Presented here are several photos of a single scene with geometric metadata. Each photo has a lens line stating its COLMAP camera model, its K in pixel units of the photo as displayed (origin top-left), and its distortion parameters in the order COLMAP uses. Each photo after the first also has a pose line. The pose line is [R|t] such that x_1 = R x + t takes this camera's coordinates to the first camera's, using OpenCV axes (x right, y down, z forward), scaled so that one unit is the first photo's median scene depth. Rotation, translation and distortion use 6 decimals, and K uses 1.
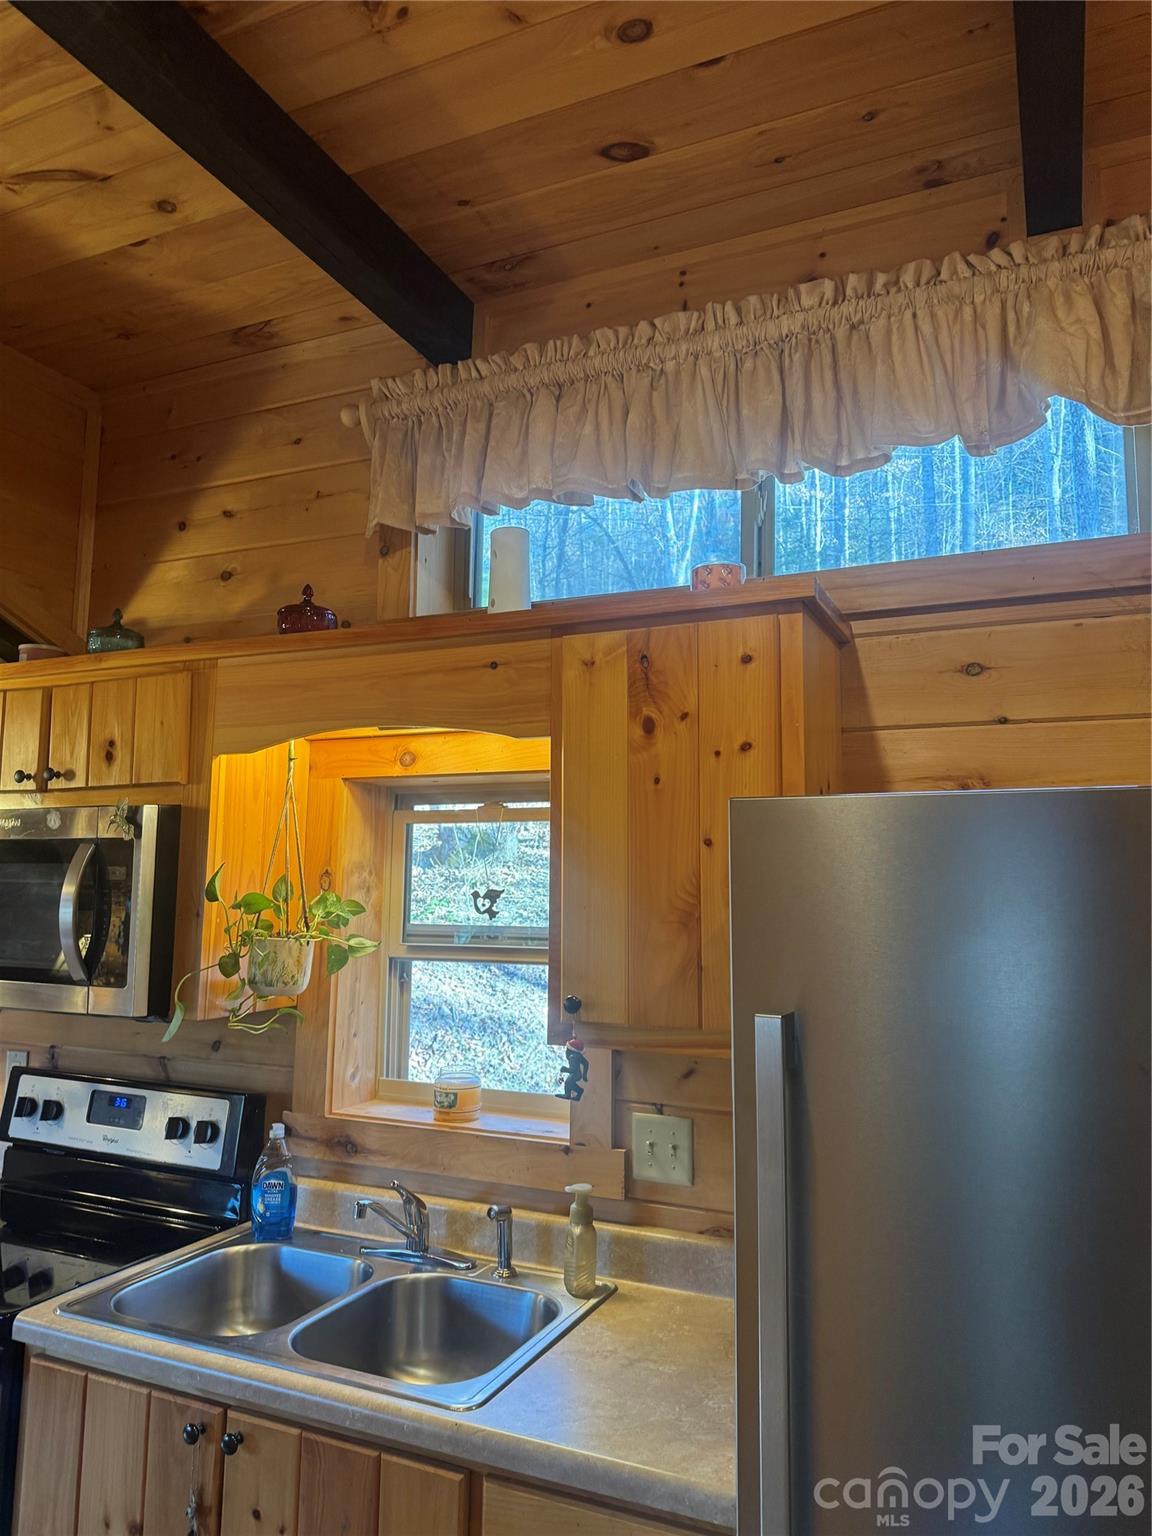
lens RADIAL K [[1078.2, 0, 578.0], [0, 1078.2, 762.2], [0, 0, 1]] dist [0.109417, -0.147210]
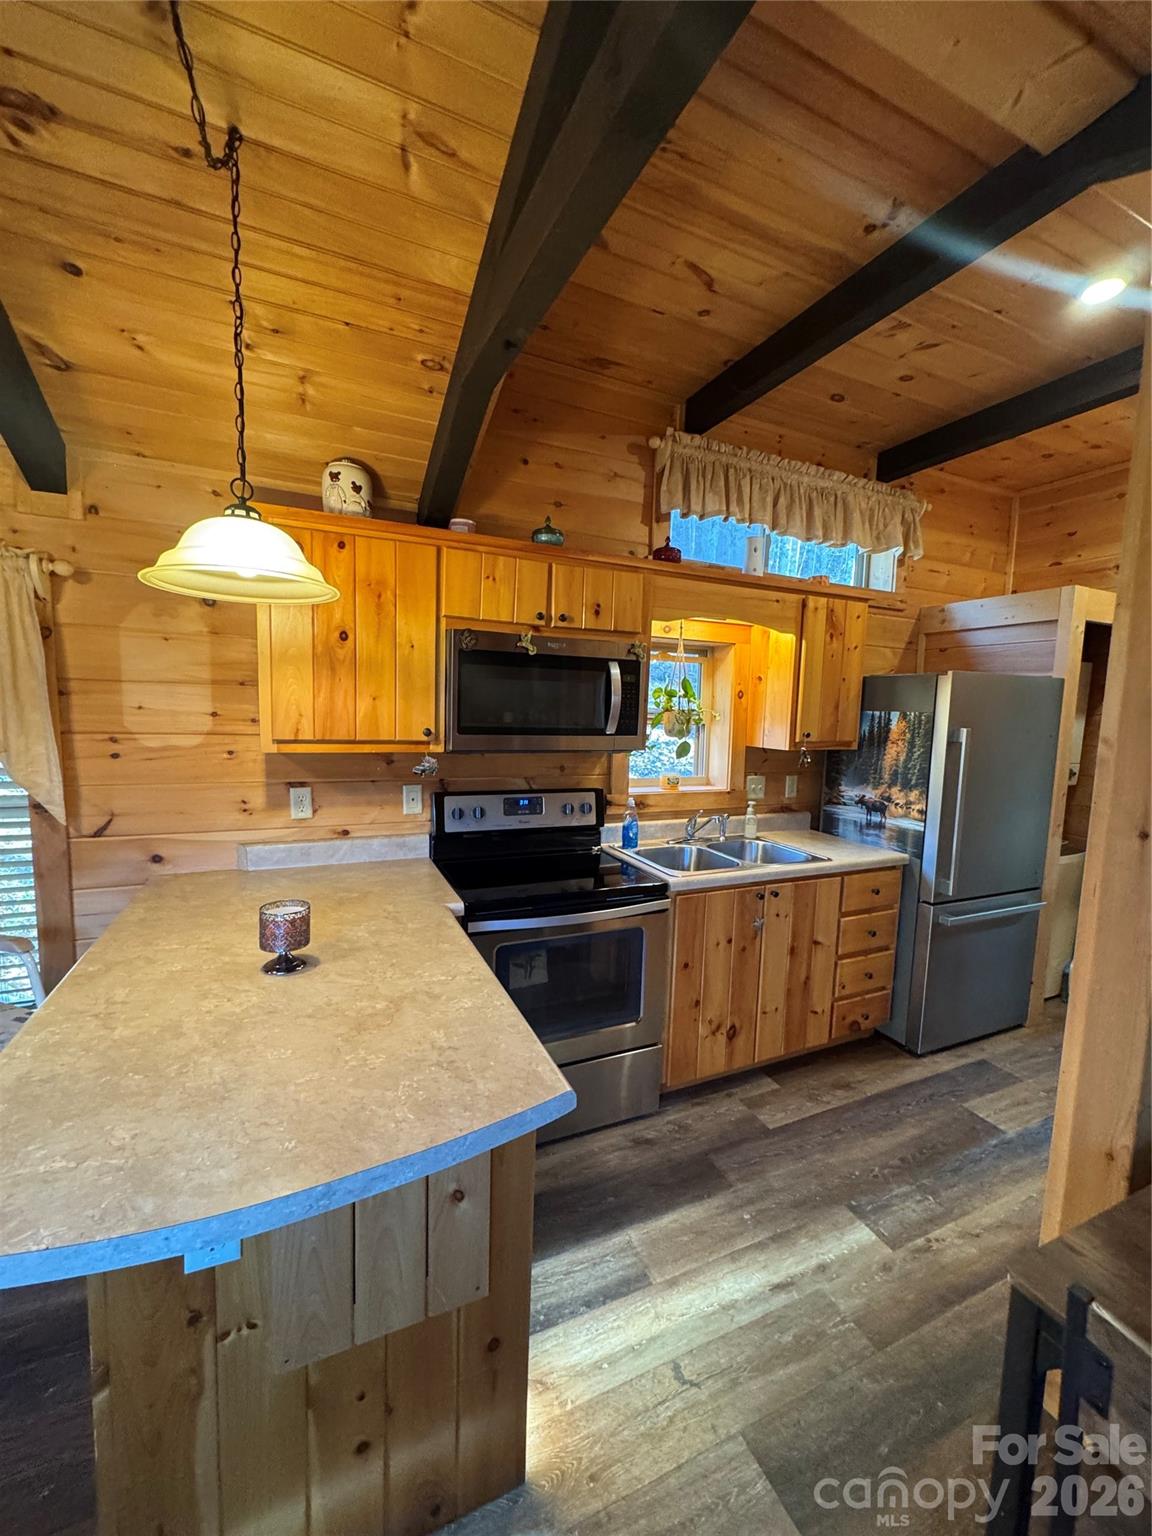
lens RADIAL K [[612.0, 0, 576.0], [0, 612.0, 768.0], [0, 0, 1]] dist [-0.003678, 0.000904]
pose [[0.650436, -0.070991, 0.756237, -1.235740], [-0.109266, 0.976522, 0.185648, 0.061558], [-0.751661, -0.203383, 0.627408, 0.338210]]
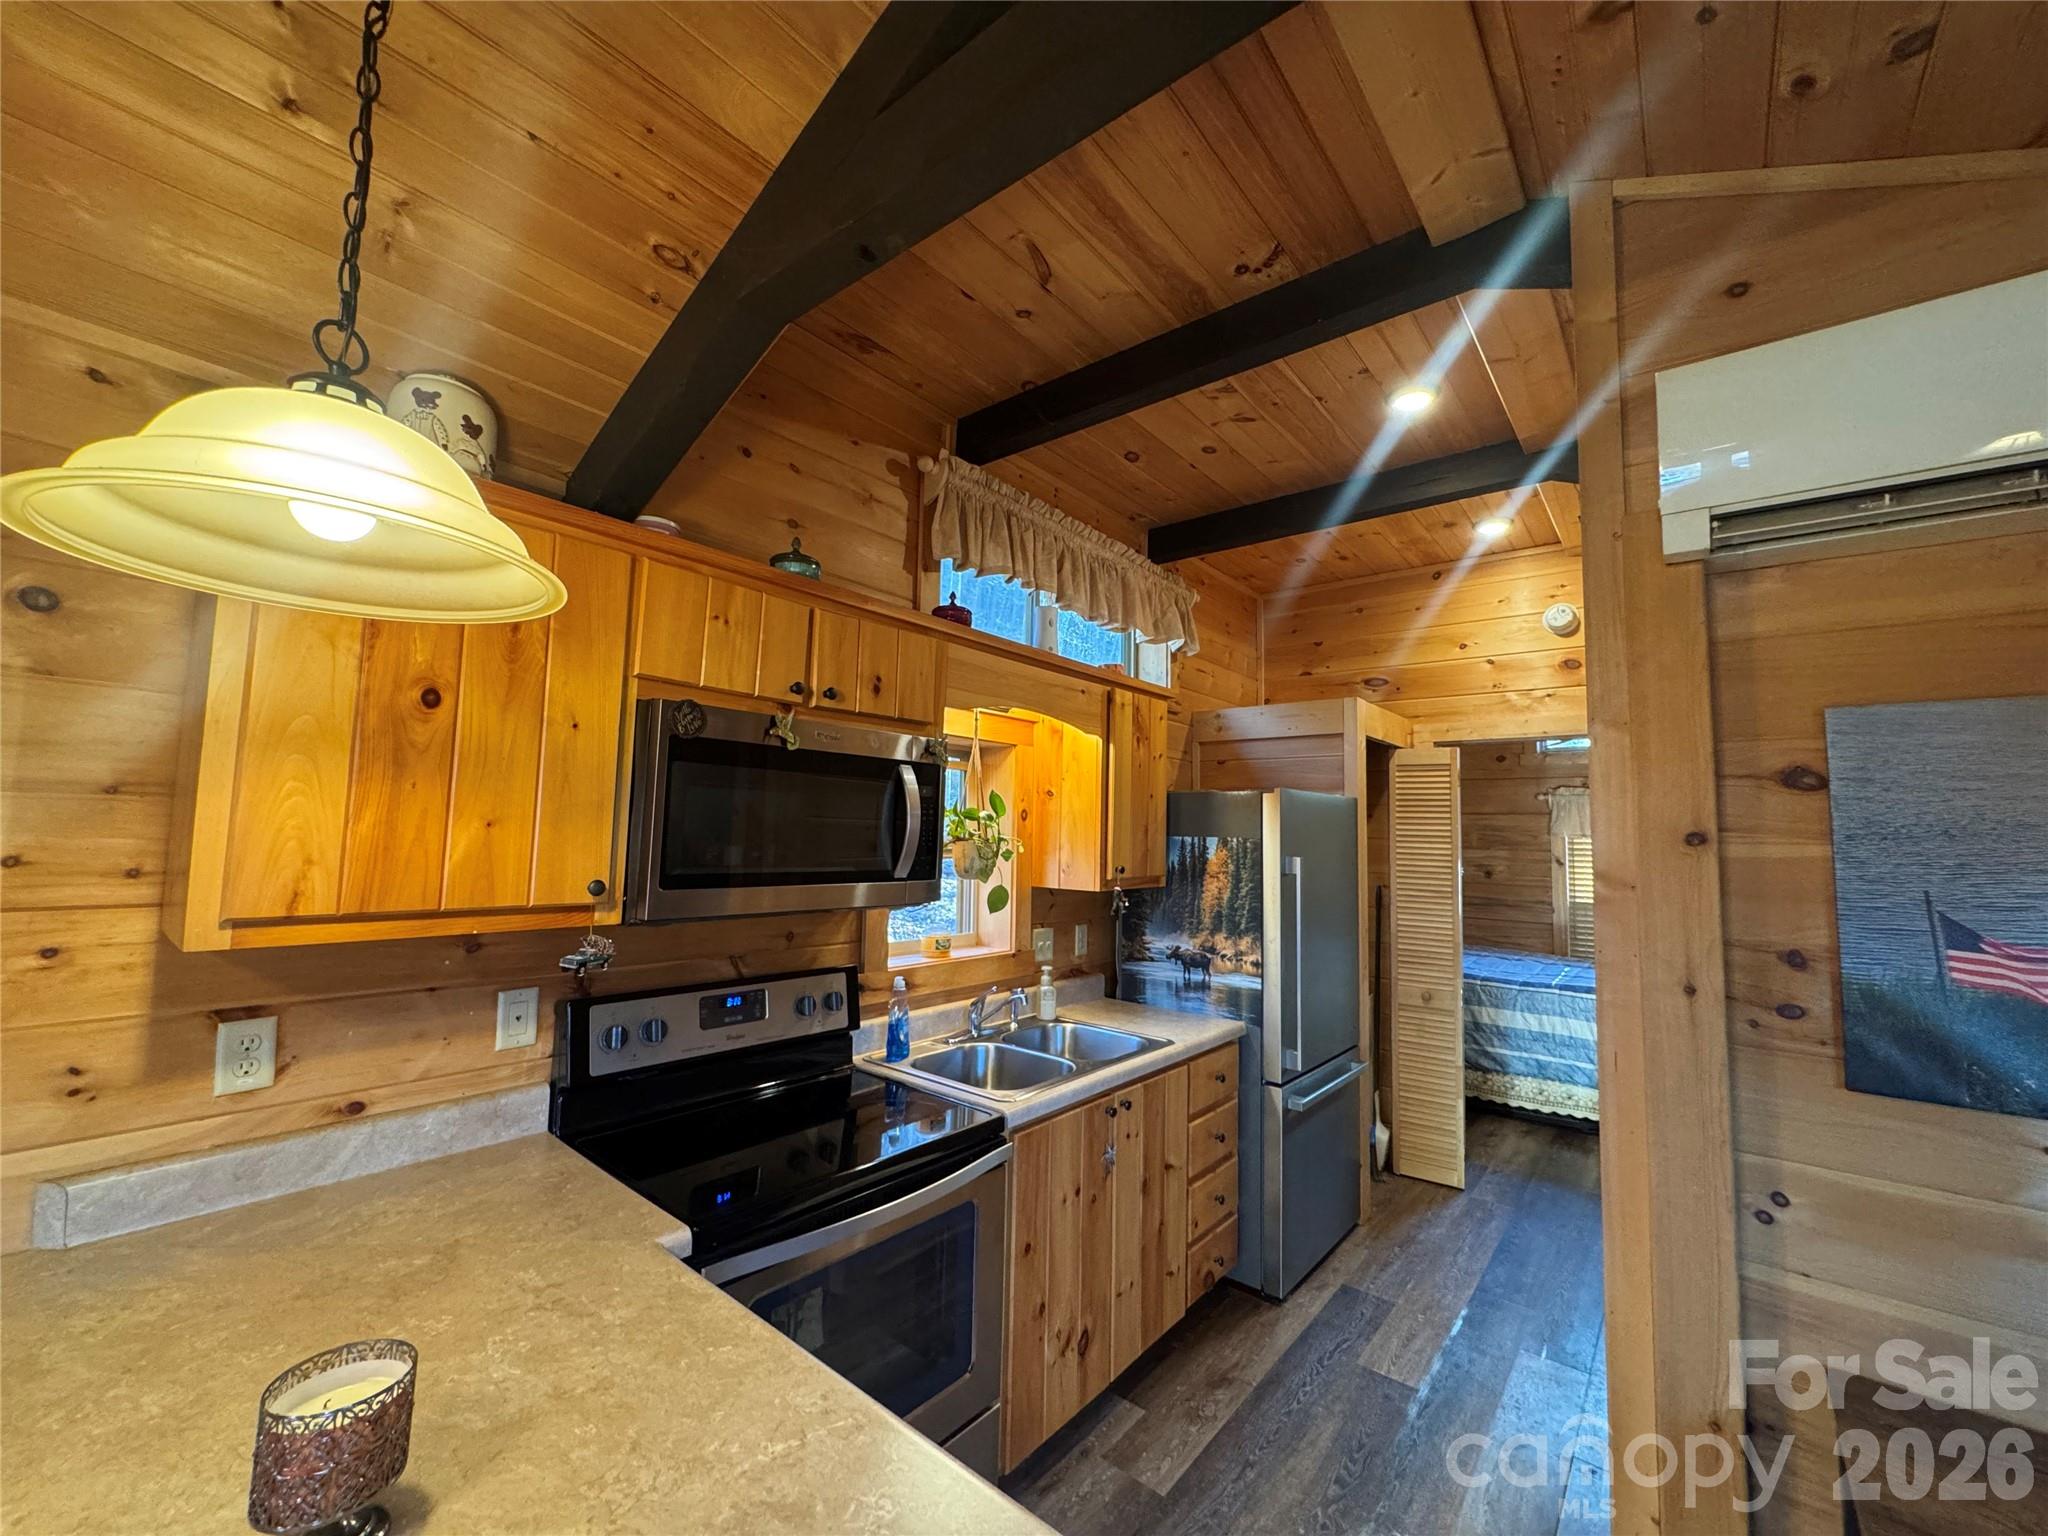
lens RADIAL K [[816.0, 0, 1024.0], [0, 816.0, 769.1], [0, 0, 1]] dist [-0.003678, 0.000904]
pose [[0.252422, 0.070592, 0.965039, -1.222730], [-0.133773, 0.990304, -0.037449, 0.090424], [-0.958326, -0.119643, 0.259417, 0.613435]]
